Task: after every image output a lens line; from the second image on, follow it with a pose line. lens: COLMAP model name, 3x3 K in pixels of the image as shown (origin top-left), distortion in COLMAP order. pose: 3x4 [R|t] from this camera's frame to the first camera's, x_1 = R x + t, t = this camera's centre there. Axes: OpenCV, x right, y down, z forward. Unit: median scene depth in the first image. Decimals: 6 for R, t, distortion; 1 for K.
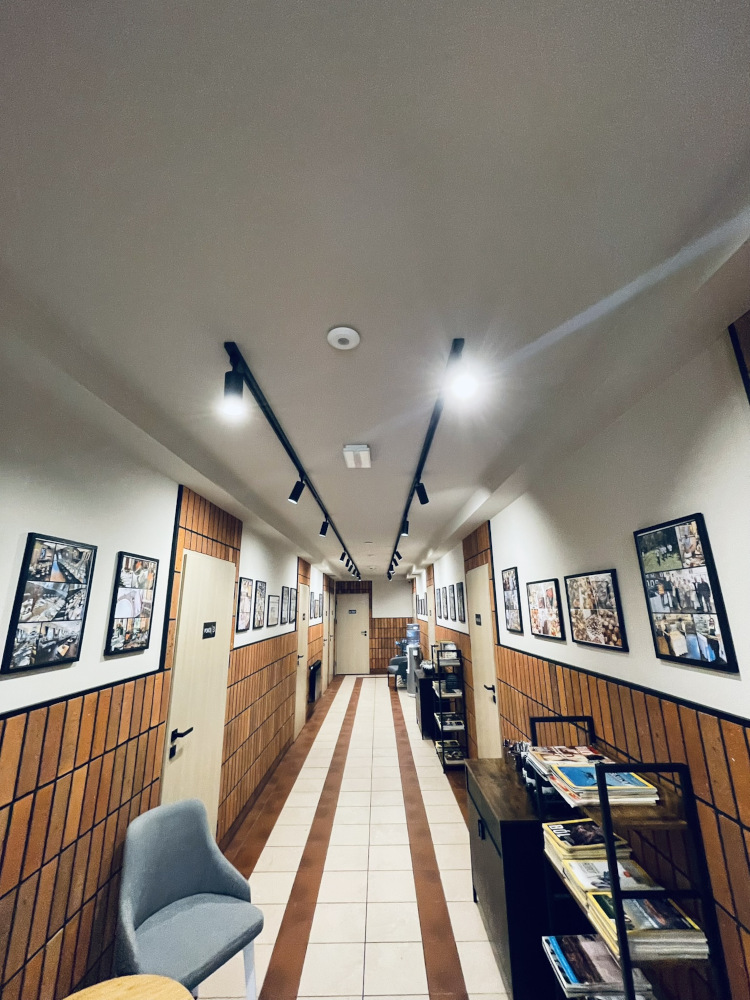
lens RADIAL K [[405.0, 0, 378.0], [0, 405.0, 500.6], [0, 0, 1]] dist [-0.005975, 0.000488]
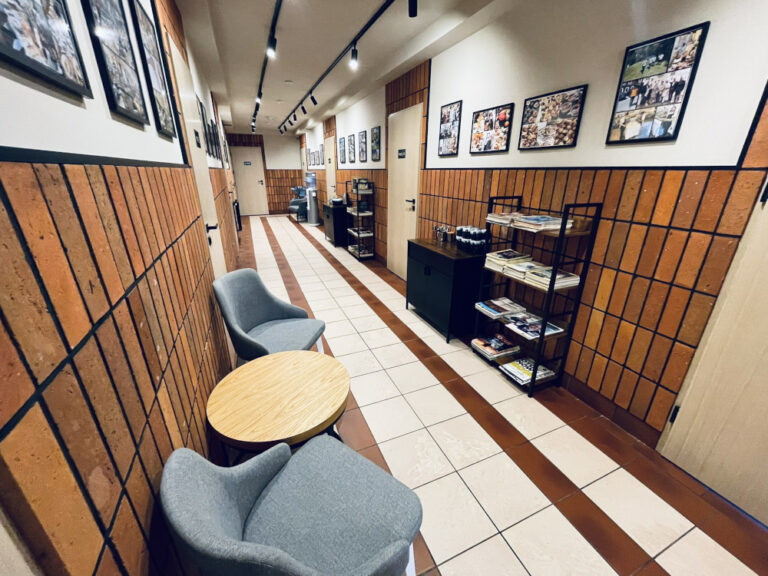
lens RADIAL K [[311.0, 0, 383.3], [0, 311.0, 287.6], [0, 0, 1]] dist [-0.005975, 0.000488]
pose [[0.923276, -0.117052, 0.365869, -0.513640], [-0.116001, 0.823021, 0.556039, 0.229921], [-0.366203, -0.555819, 0.746298, 0.084292]]
